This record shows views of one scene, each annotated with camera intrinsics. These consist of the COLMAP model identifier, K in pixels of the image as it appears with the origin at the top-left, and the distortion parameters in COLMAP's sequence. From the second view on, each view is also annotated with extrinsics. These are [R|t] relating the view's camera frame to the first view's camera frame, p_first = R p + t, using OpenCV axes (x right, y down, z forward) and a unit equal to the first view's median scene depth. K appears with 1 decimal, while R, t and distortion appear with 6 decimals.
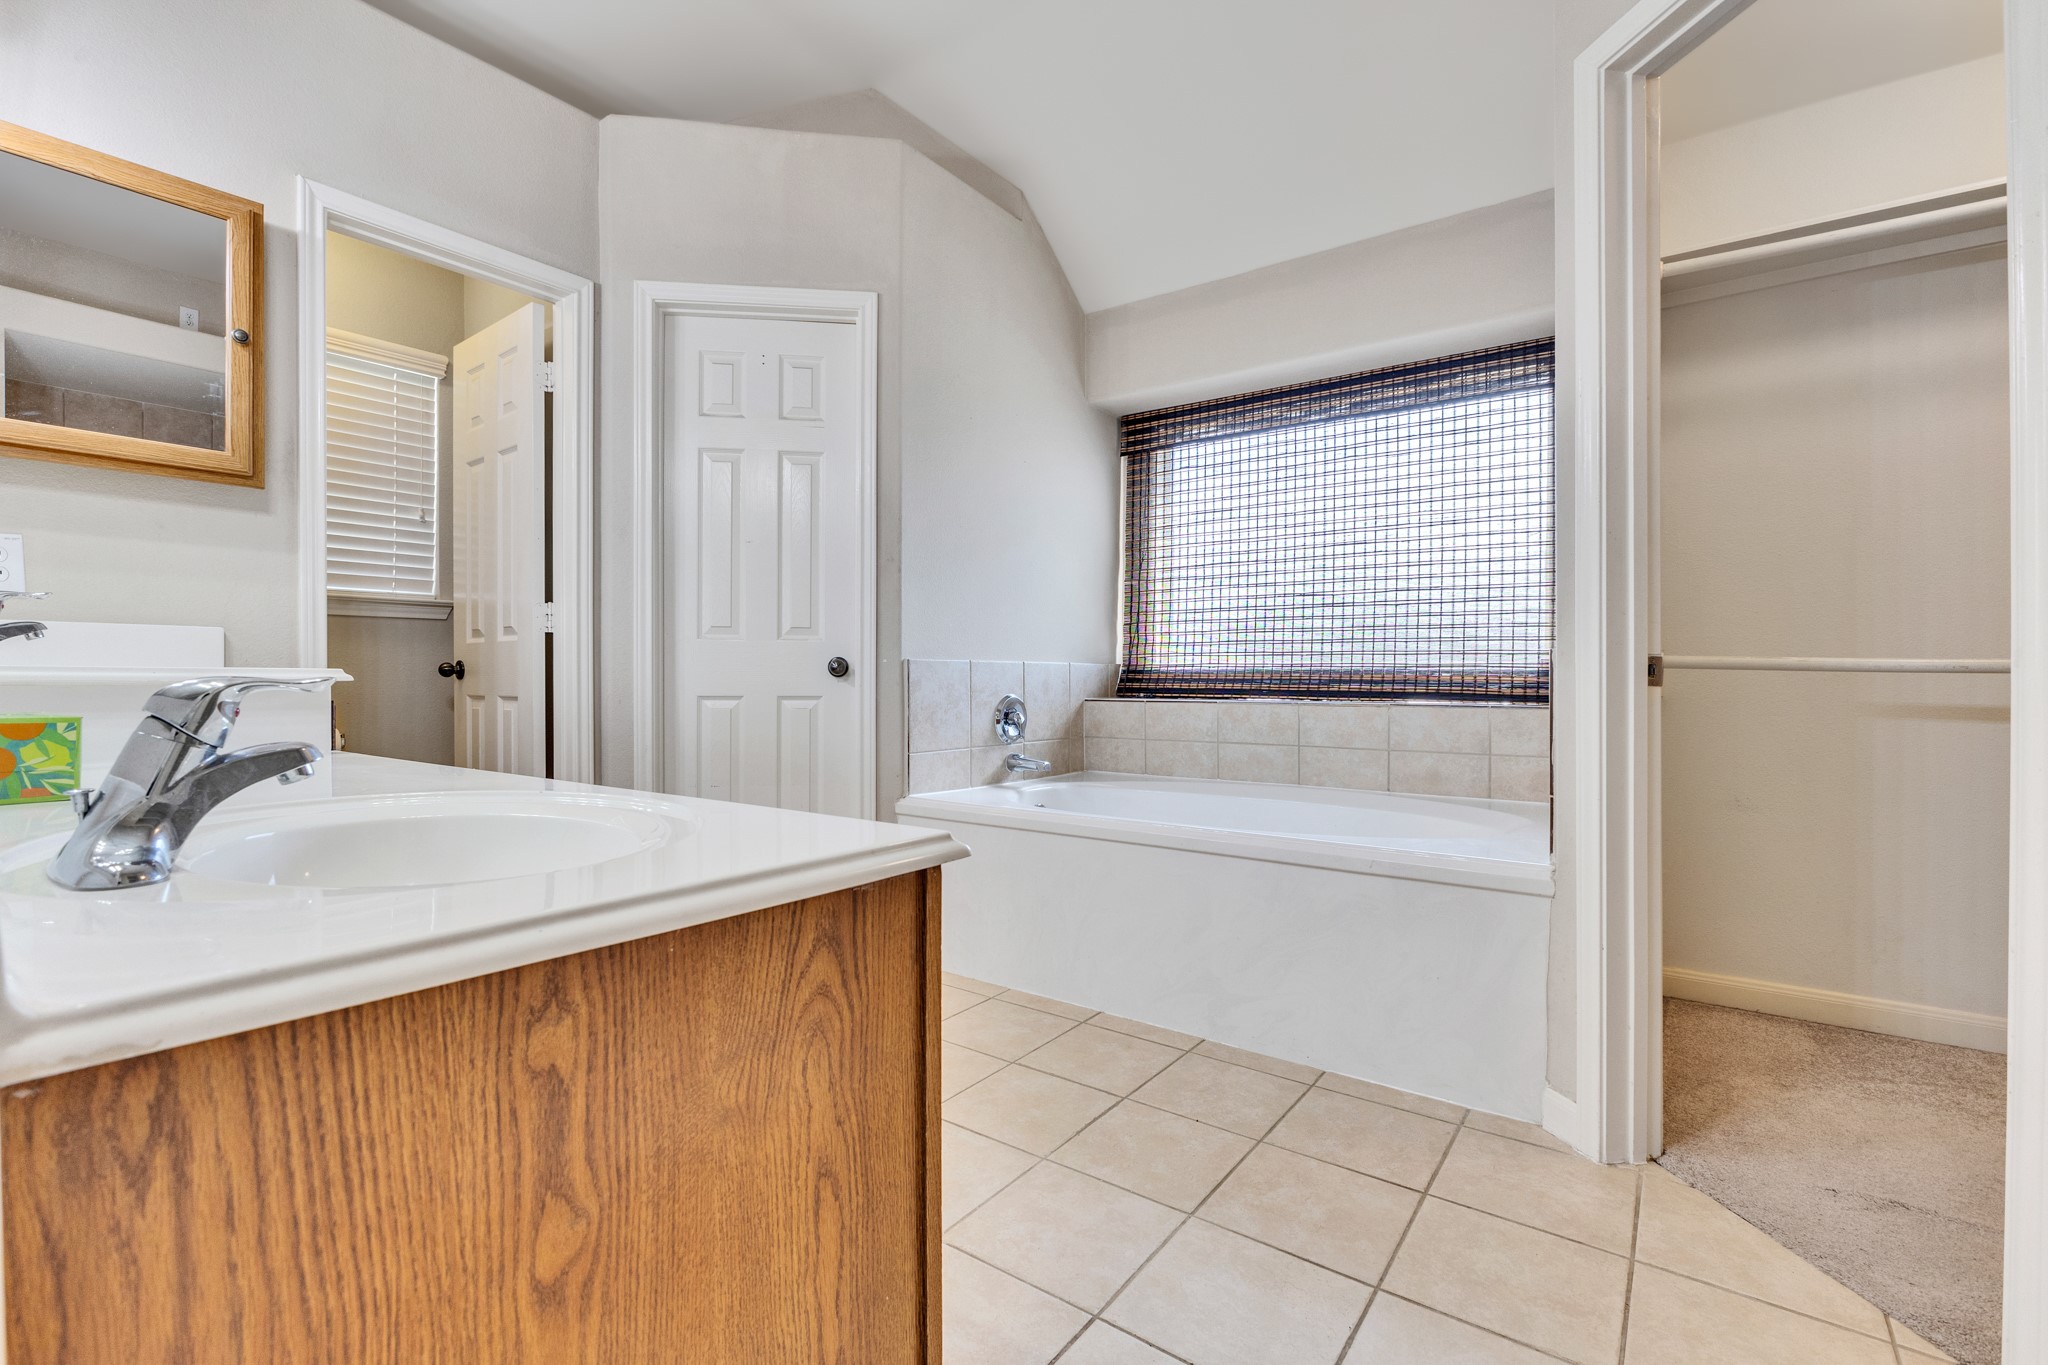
lens RADIAL K [[910.7, 0, 1023.3], [0, 910.7, 677.4], [0, 0, 1]] dist [-0.007079, 0.000036]
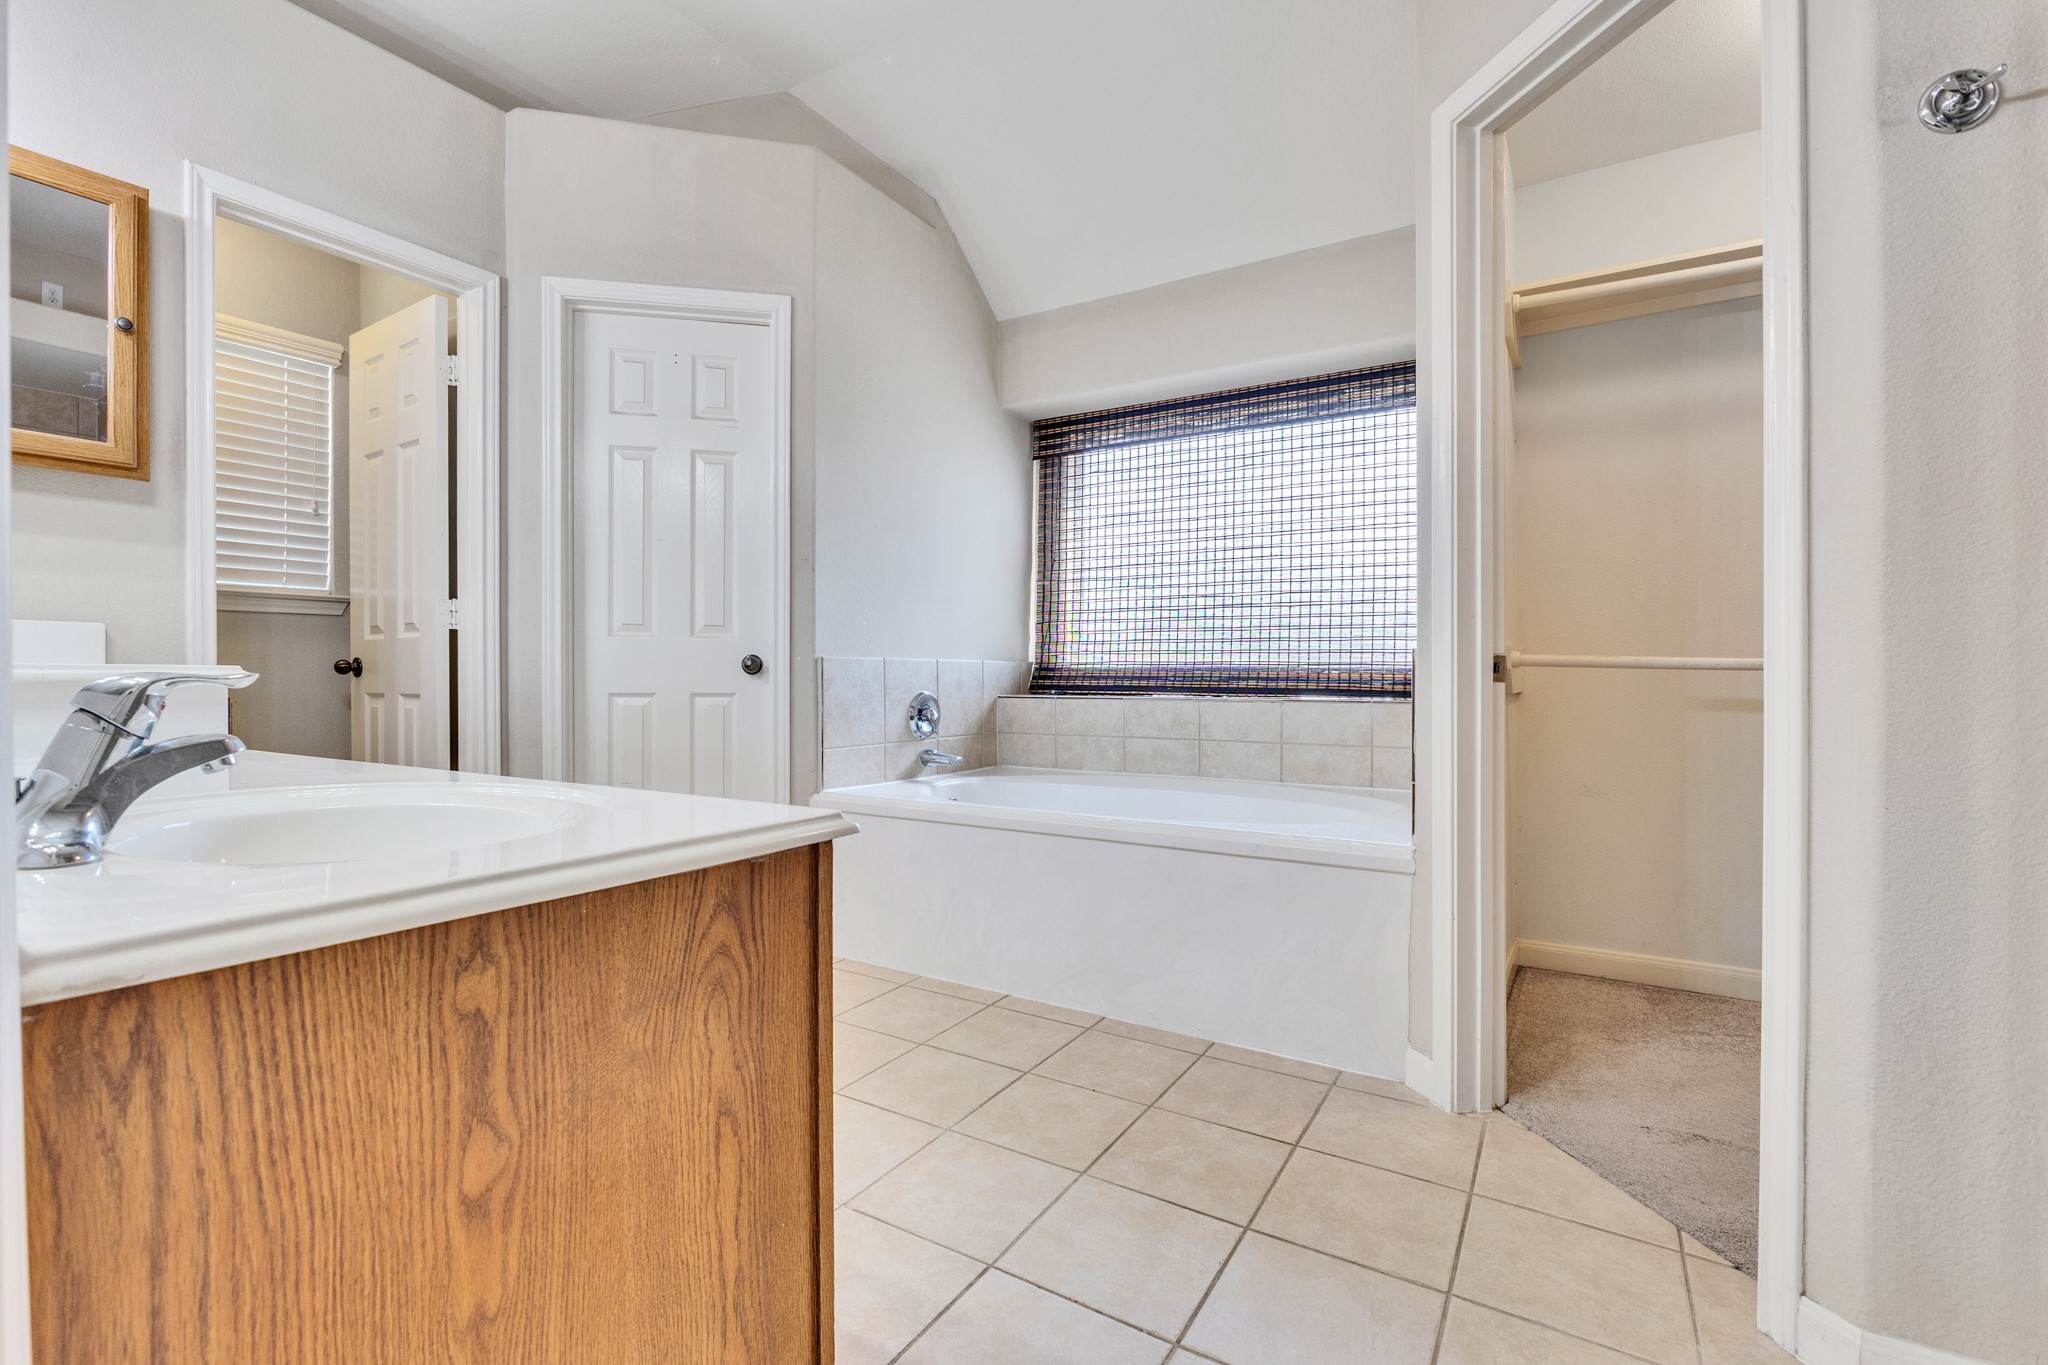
lens RADIAL K [[910.7, 0, 1023.3], [0, 910.7, 677.4], [0, 0, 1]] dist [-0.007079, 0.000036]
pose [[0.996482, -0.000290, 0.083803, 0.012936], [0.000084, 0.999997, 0.002466, 0.000591], [-0.083803, -0.002450, 0.996479, -0.035390]]
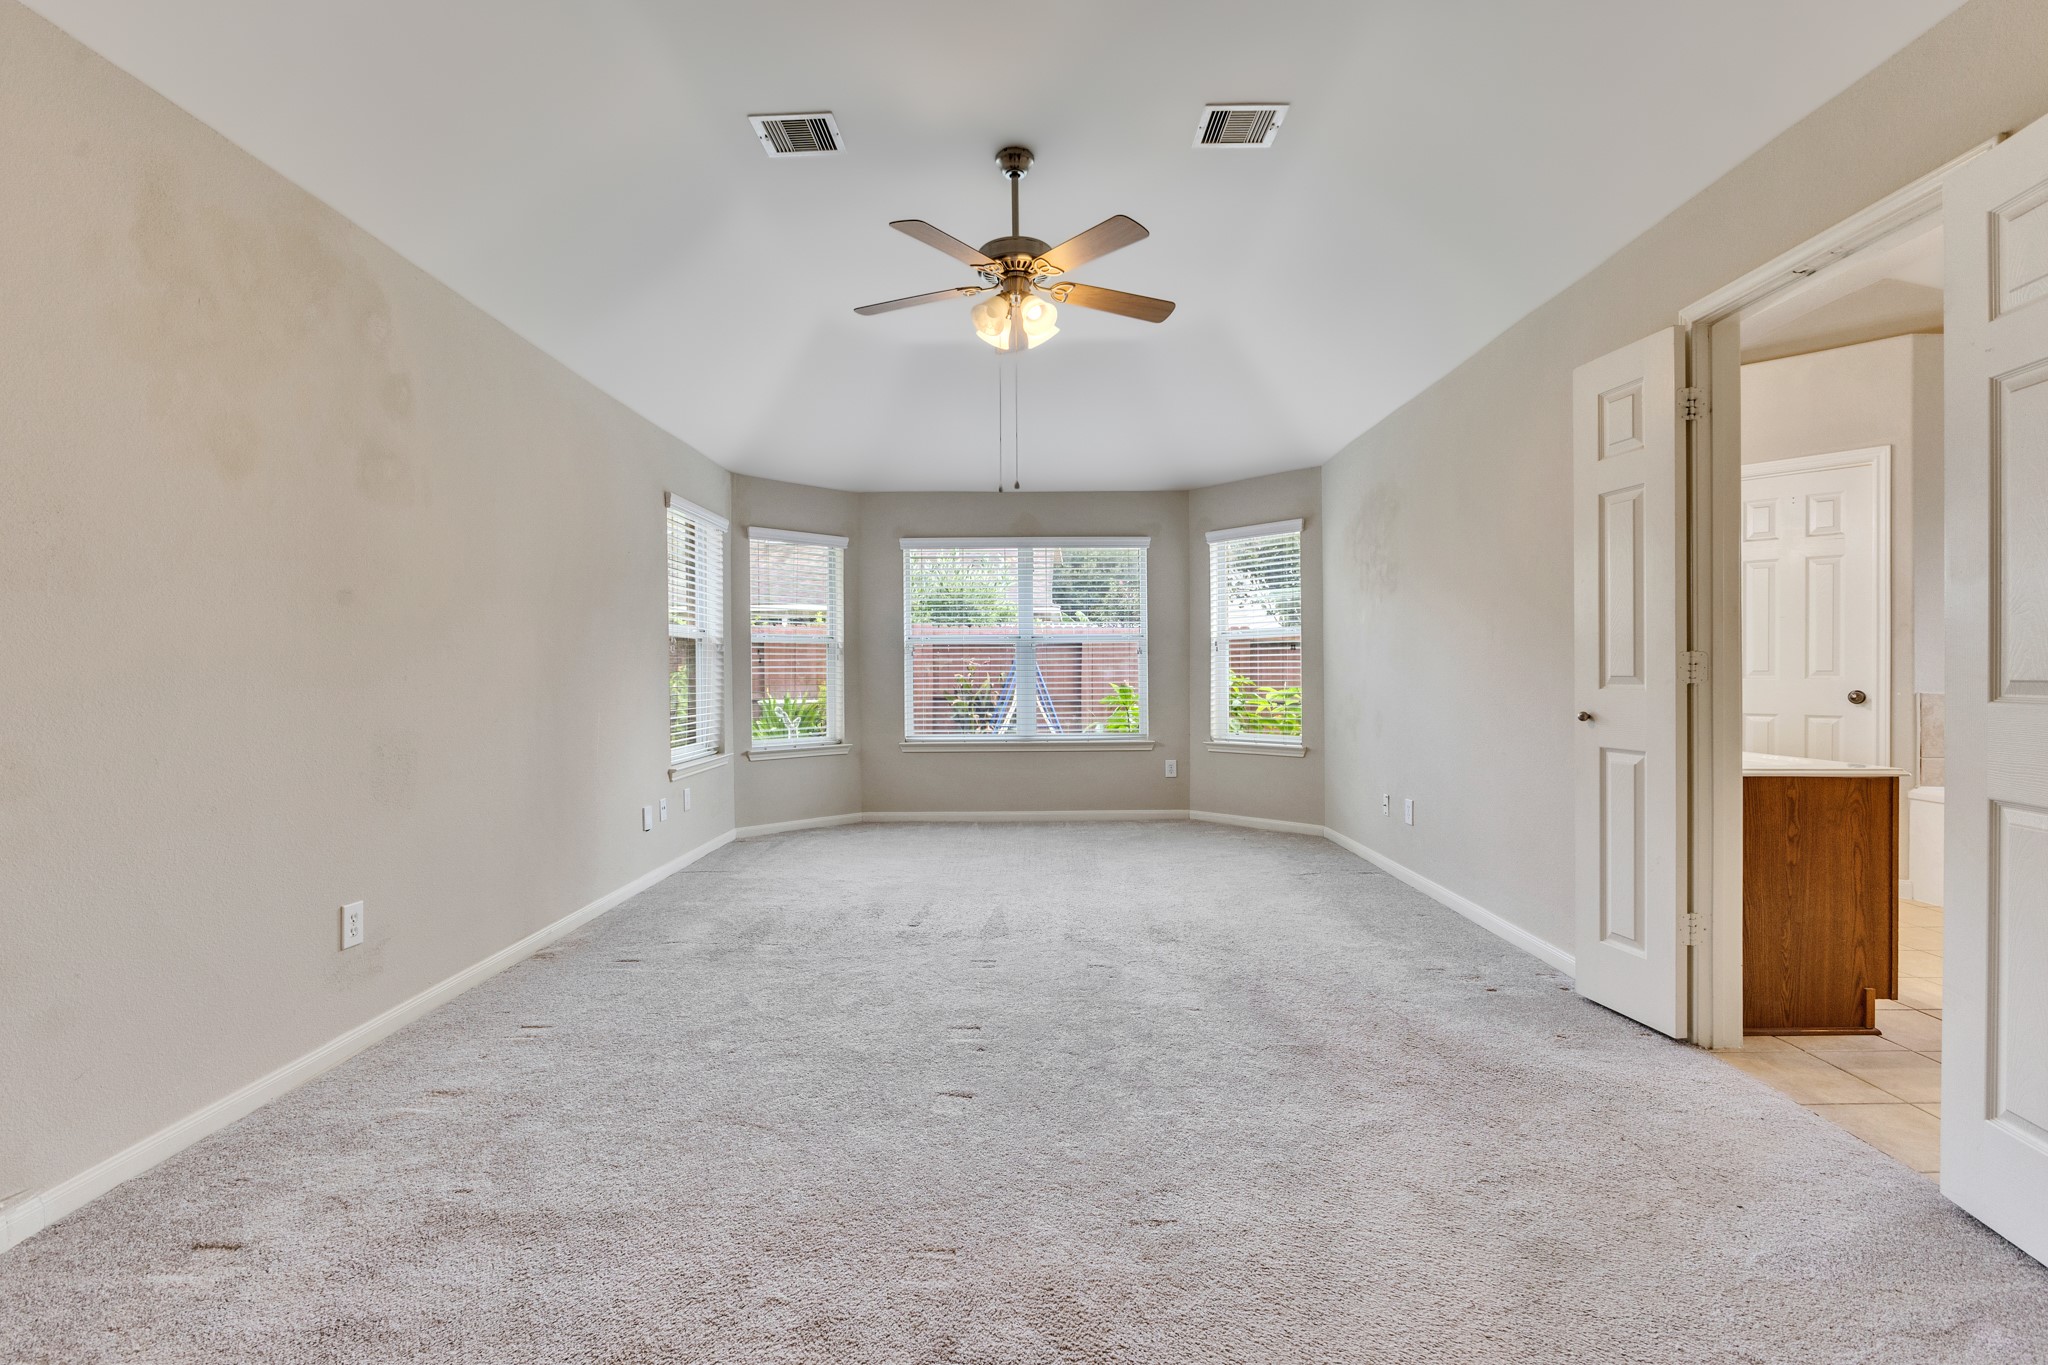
lens RADIAL K [[910.7, 0, 1023.3], [0, 910.7, 677.4], [0, 0, 1]] dist [-0.007079, 0.000036]
pose [[0.590020, 0.001236, -0.807388, 0.193700], [0.003055, 0.999988, 0.003763, -0.054221], [0.807383, -0.004687, 0.590010, -1.003795]]
